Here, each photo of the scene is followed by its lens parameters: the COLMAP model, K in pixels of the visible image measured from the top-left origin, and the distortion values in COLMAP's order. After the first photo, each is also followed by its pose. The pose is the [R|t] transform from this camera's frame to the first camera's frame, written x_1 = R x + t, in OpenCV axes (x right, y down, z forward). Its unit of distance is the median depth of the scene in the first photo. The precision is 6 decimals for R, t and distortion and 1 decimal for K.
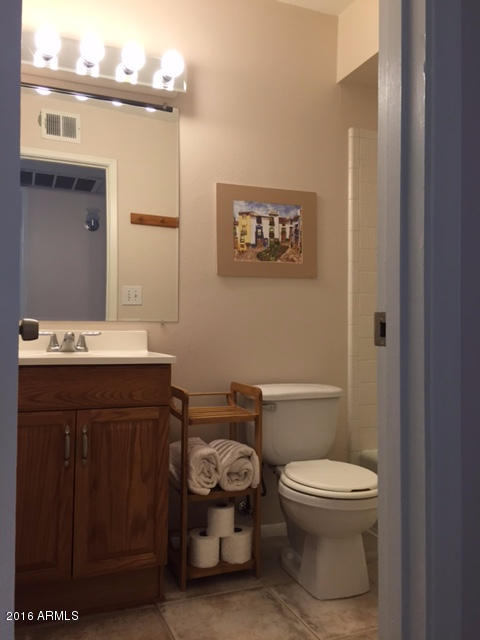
lens RADIAL K [[549.8, 0, 240.0], [0, 549.8, 320.0], [0, 0, 1]] dist [0.092638, -0.123446]
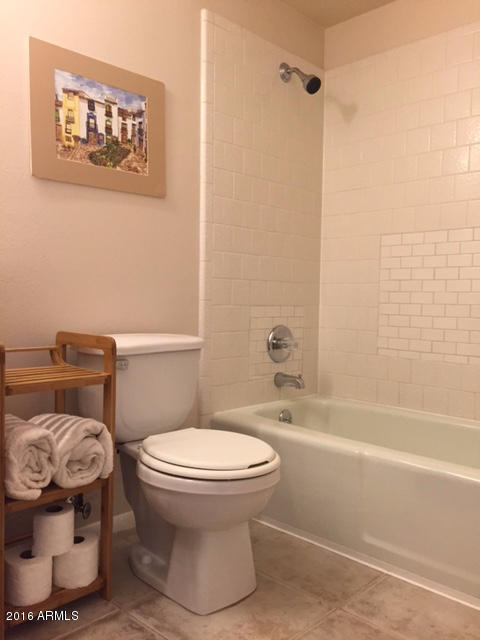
lens RADIAL K [[549.8, 0, 240.0], [0, 549.8, 320.0], [0, 0, 1]] dist [0.092638, -0.123446]
pose [[0.913163, -0.008479, 0.407507, -0.102046], [-0.018095, 0.997955, 0.061313, 0.055897], [-0.407194, -0.063362, 0.911141, 0.296879]]
